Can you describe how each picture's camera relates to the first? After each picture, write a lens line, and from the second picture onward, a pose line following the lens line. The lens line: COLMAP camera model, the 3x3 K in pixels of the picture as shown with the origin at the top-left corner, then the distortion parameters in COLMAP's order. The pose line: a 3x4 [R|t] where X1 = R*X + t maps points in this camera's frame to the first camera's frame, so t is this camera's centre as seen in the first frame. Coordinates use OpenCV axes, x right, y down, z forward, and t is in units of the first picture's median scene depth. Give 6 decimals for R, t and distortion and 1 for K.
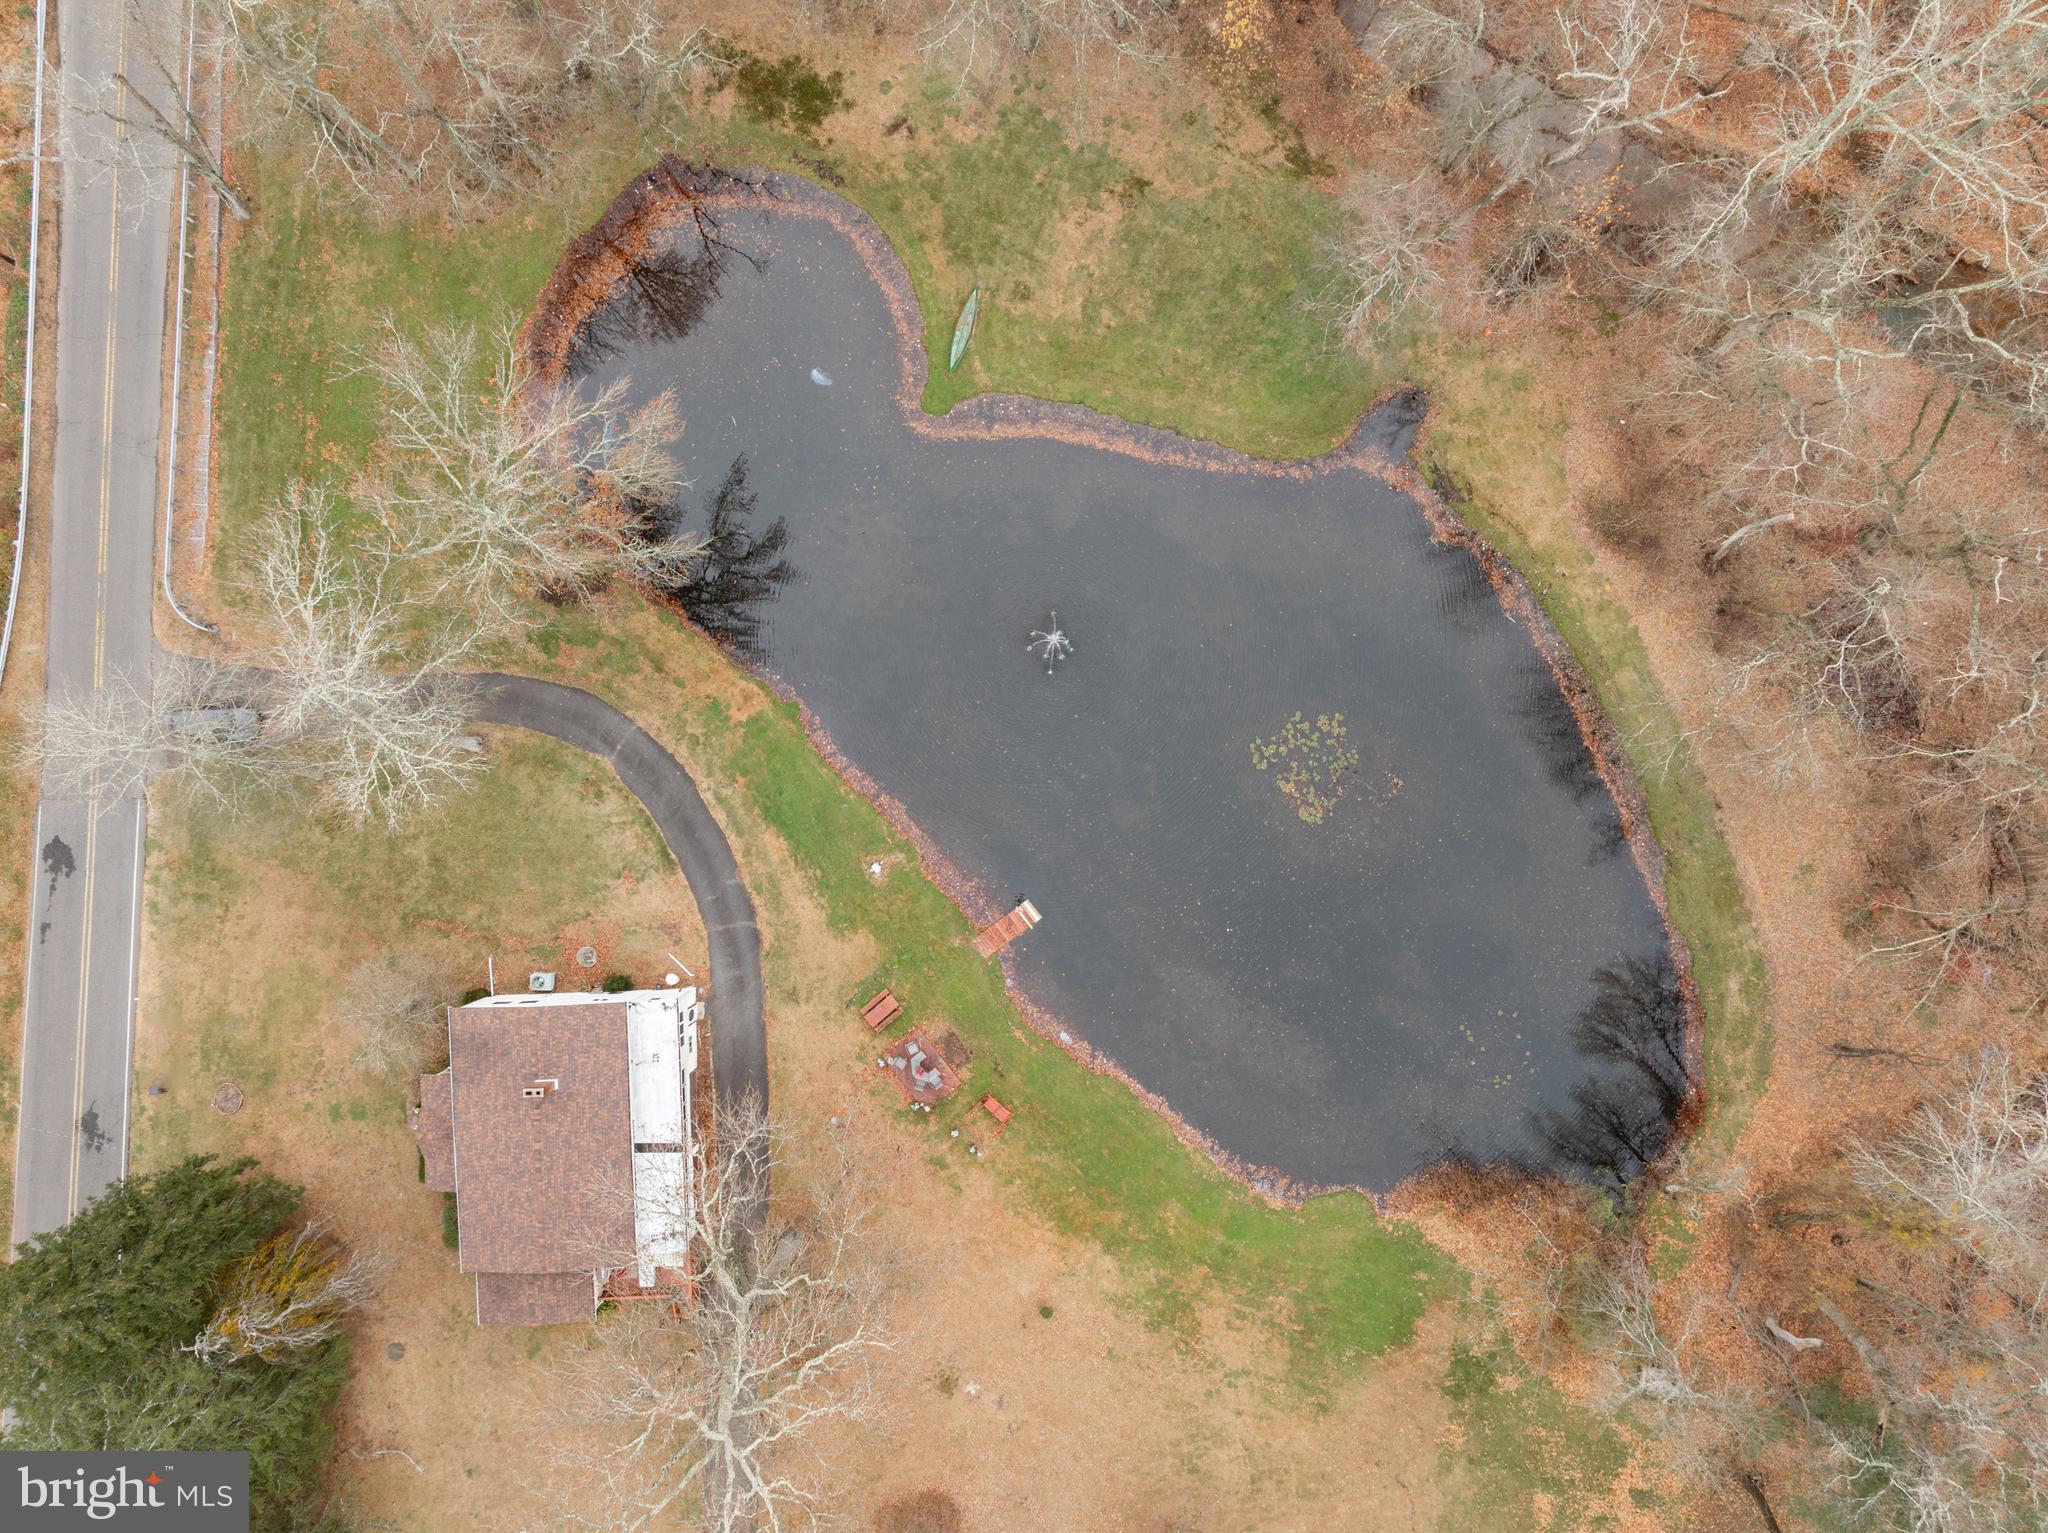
lens RADIAL K [[1450.6, 0, 1024.7], [0, 1450.6, 773.3], [0, 0, 1]] dist [-0.033958, 0.022459]
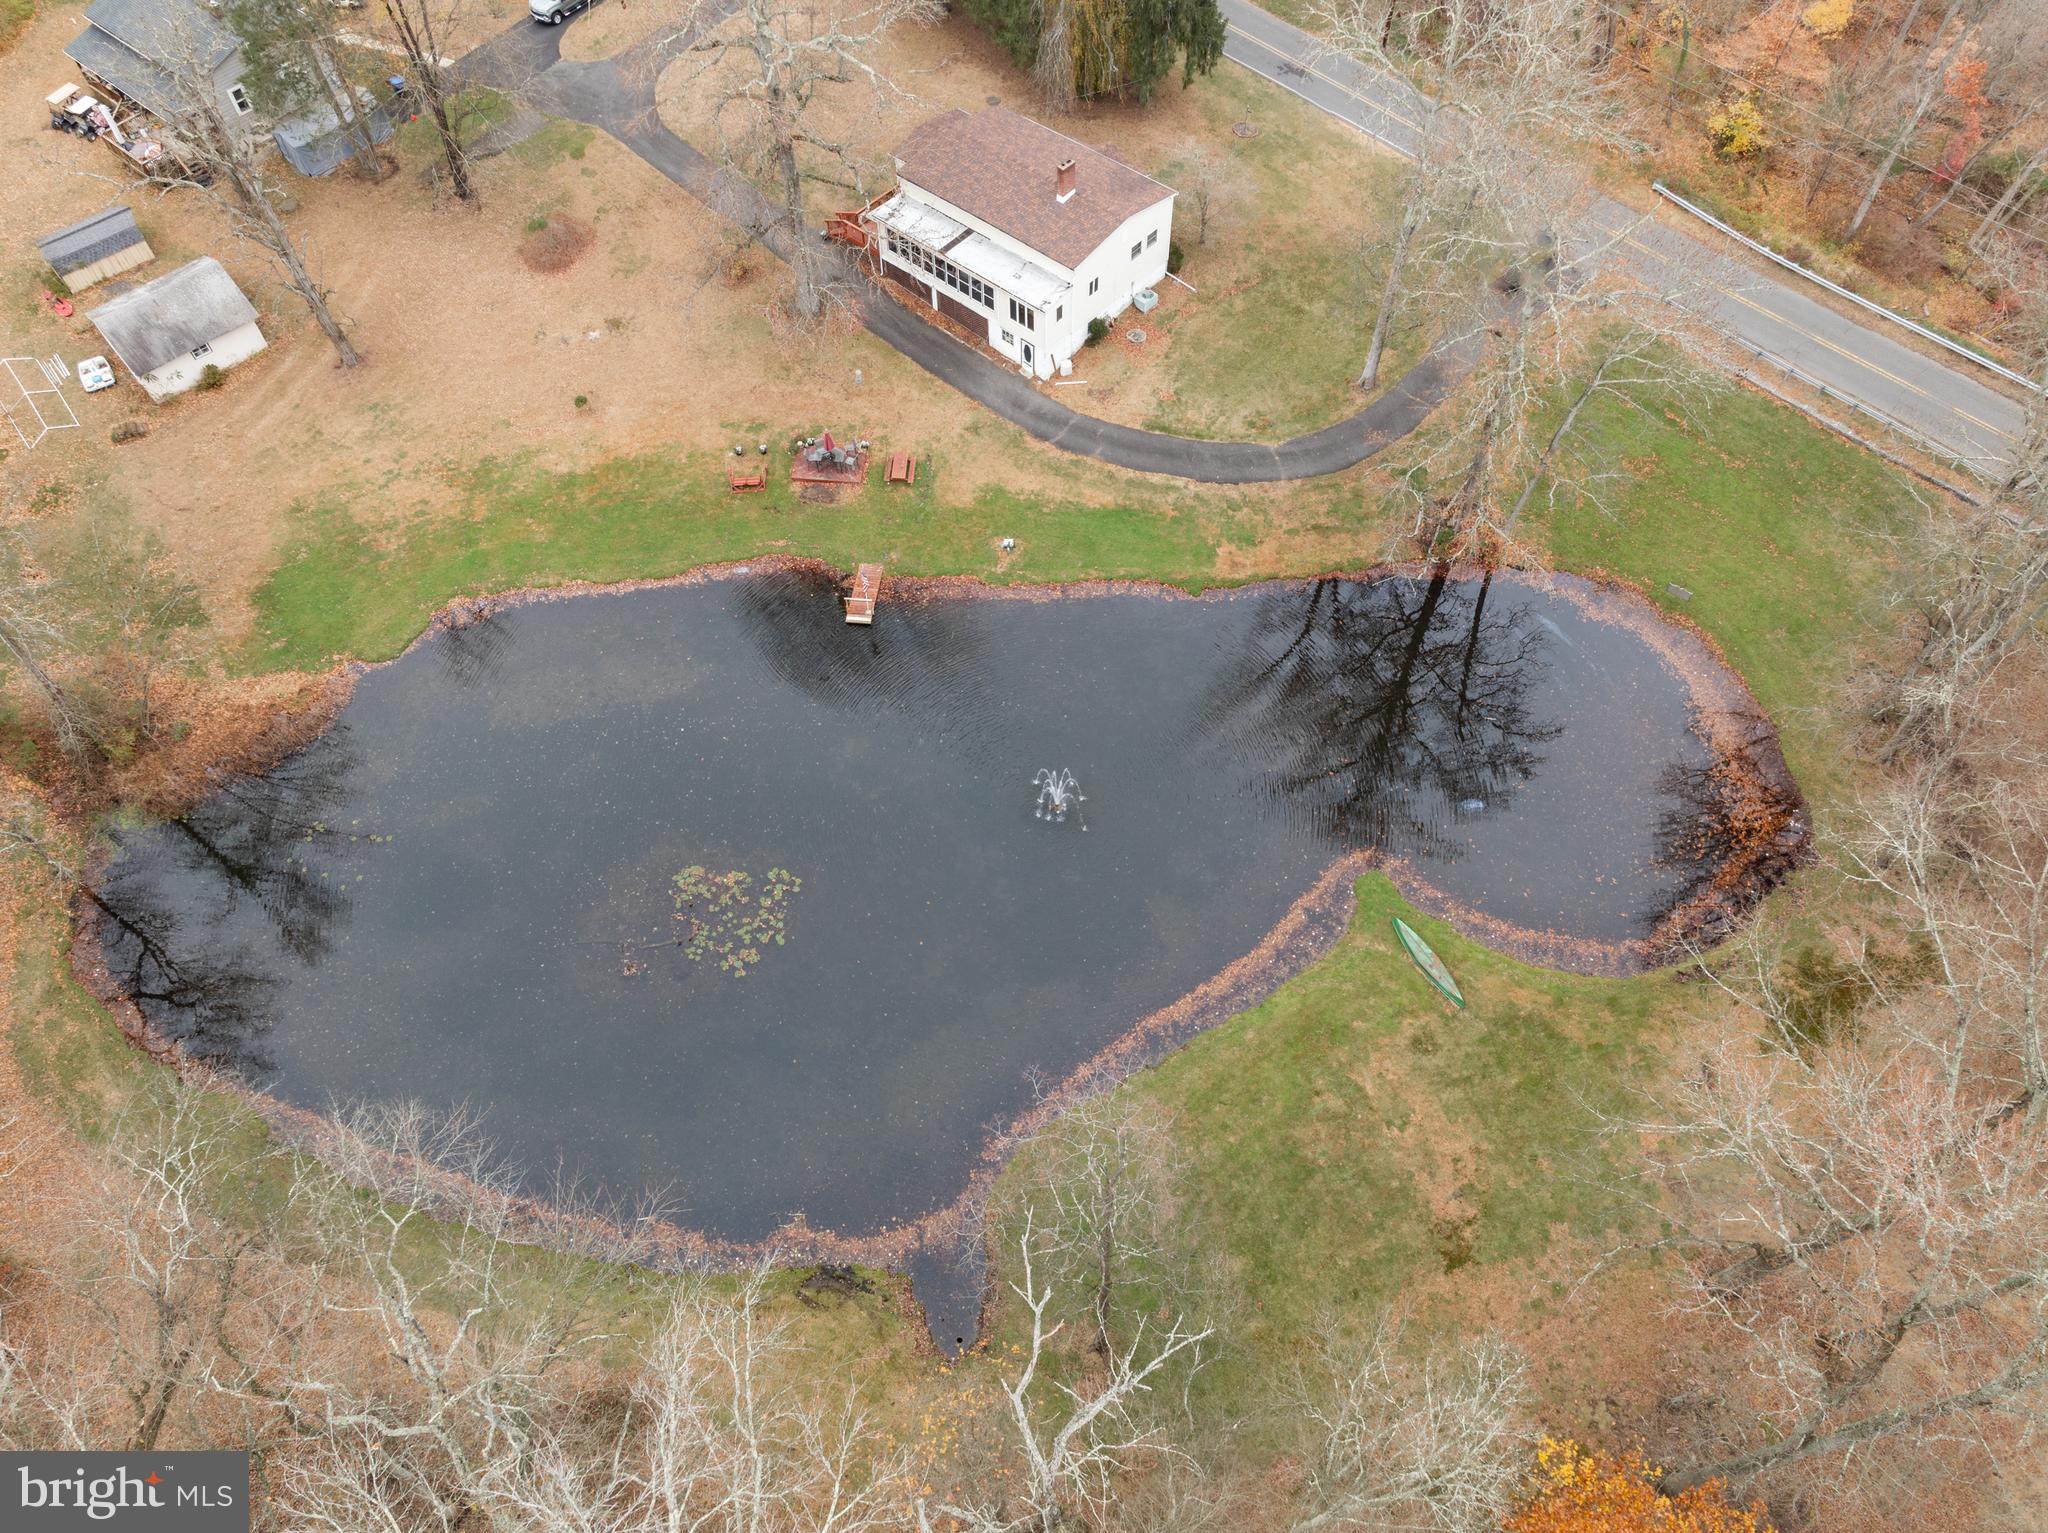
lens RADIAL K [[1450.6, 0, 1024.7], [0, 1450.6, 767.8], [0, 0, 1]] dist [-0.033958, 0.022459]
pose [[-0.688666, 0.613803, -0.385986, 0.347717], [-0.724712, -0.565757, 0.393334, -0.399882], [0.023055, 0.550604, 0.834448, 0.287162]]
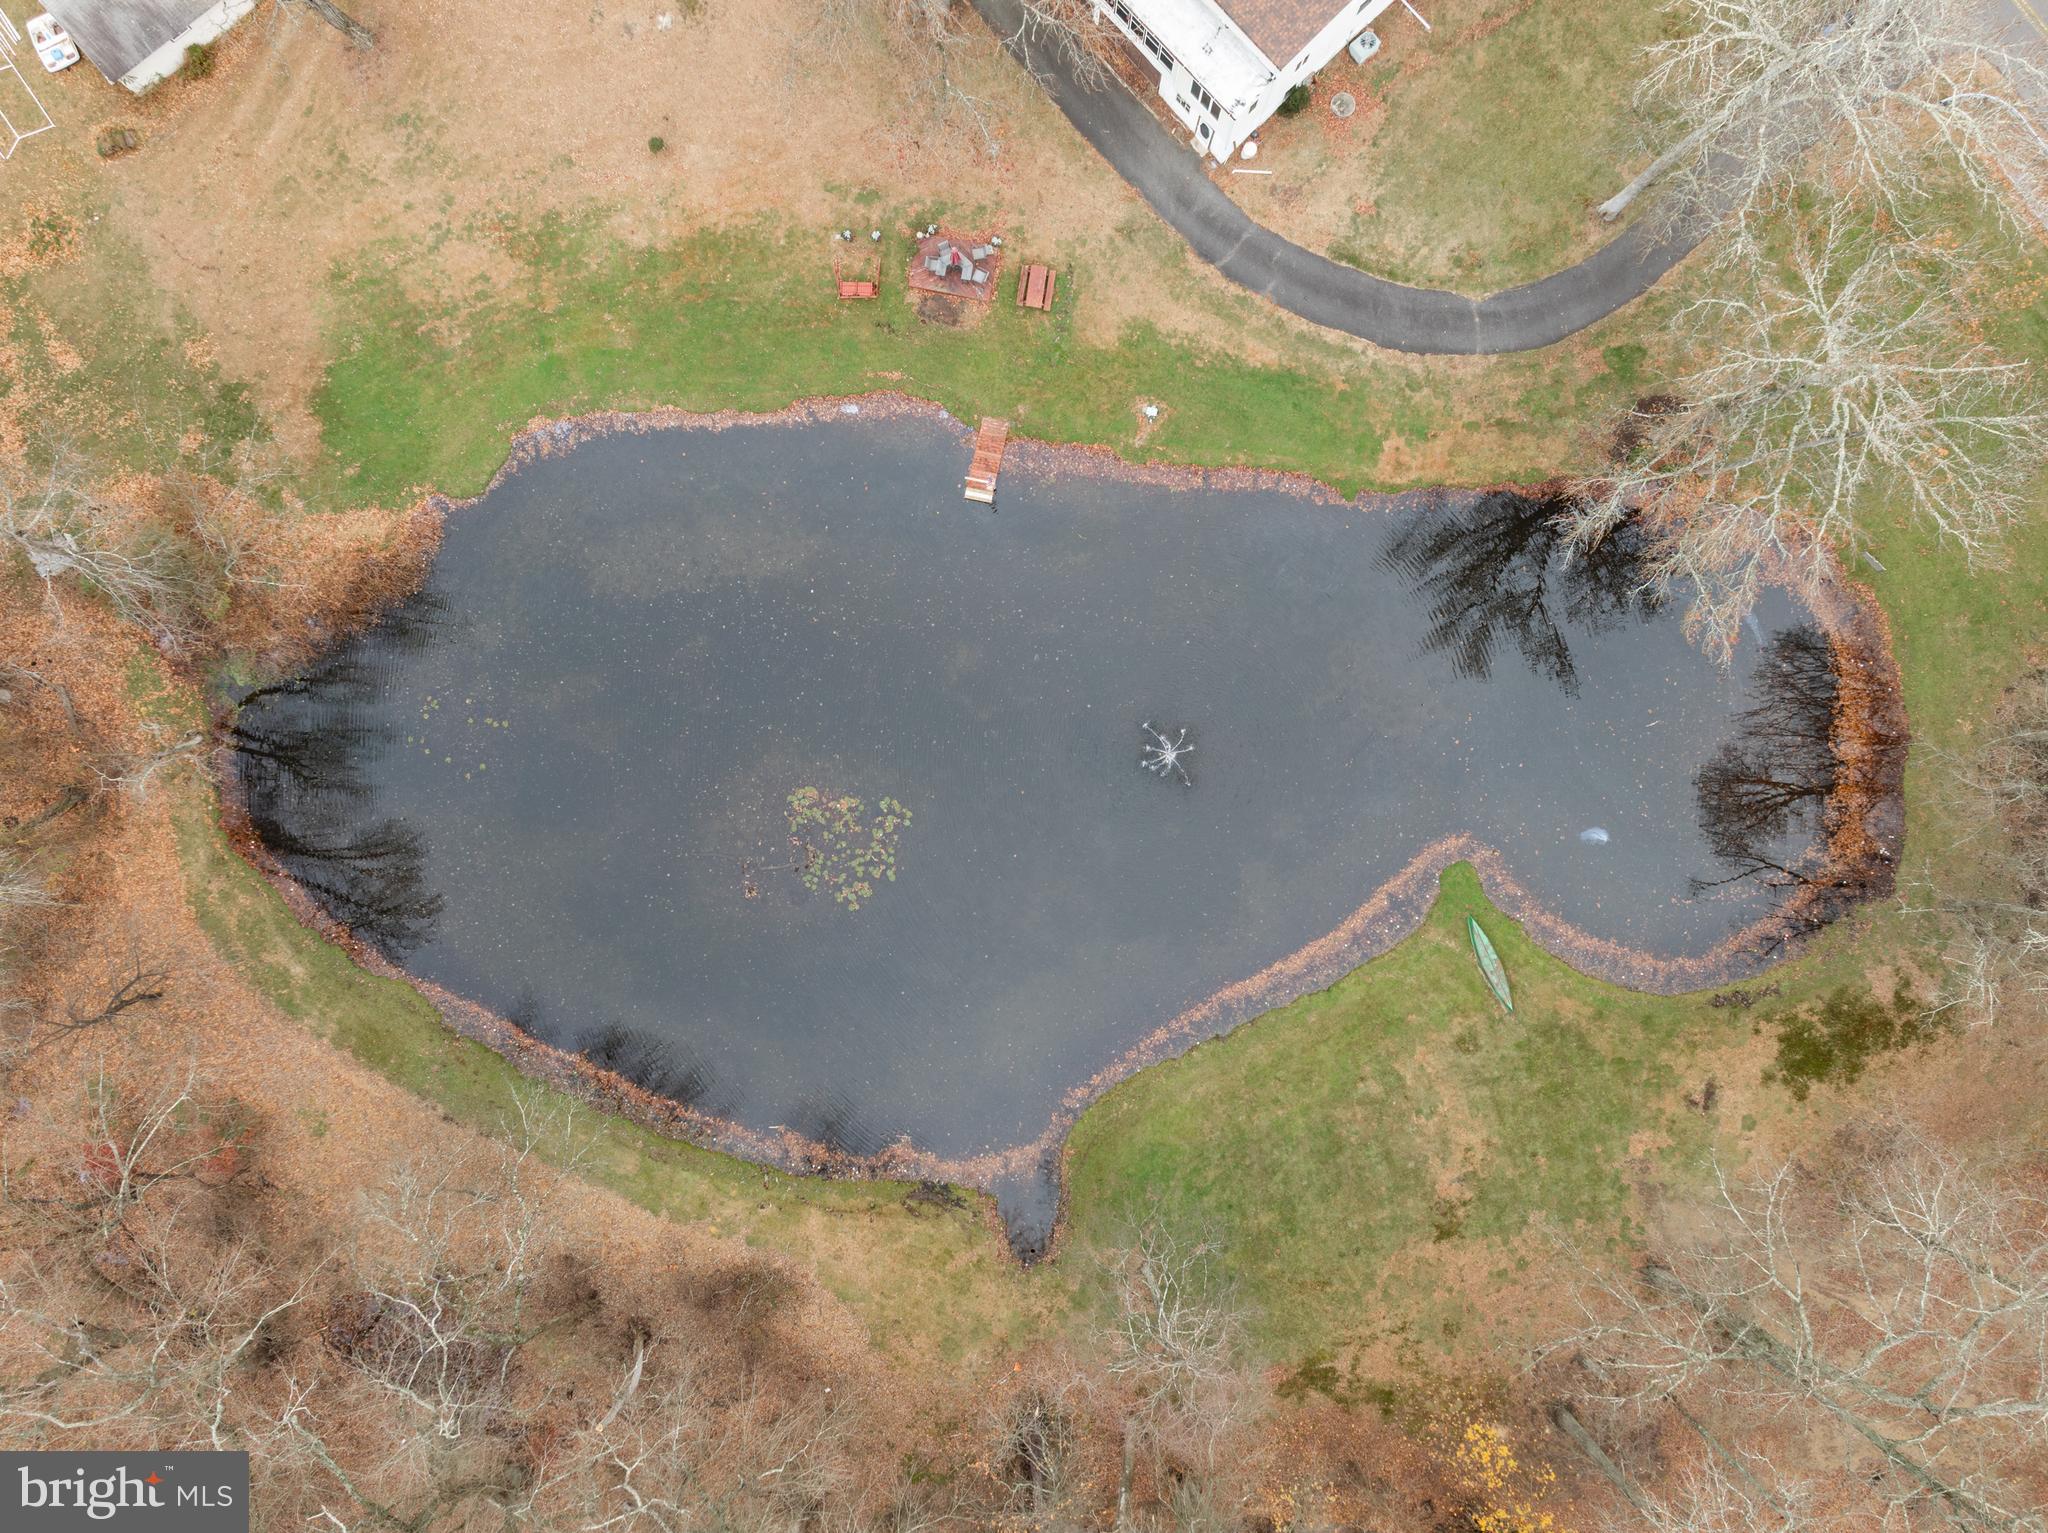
lens RADIAL K [[1450.6, 0, 1020.9], [0, 1450.6, 771.7], [0, 0, 1]] dist [-0.033958, 0.022459]
pose [[-0.756658, 0.653717, 0.011097, 0.082621], [-0.653662, -0.756739, 0.008538, -0.050638], [0.013979, -0.000793, 0.999902, 0.156041]]
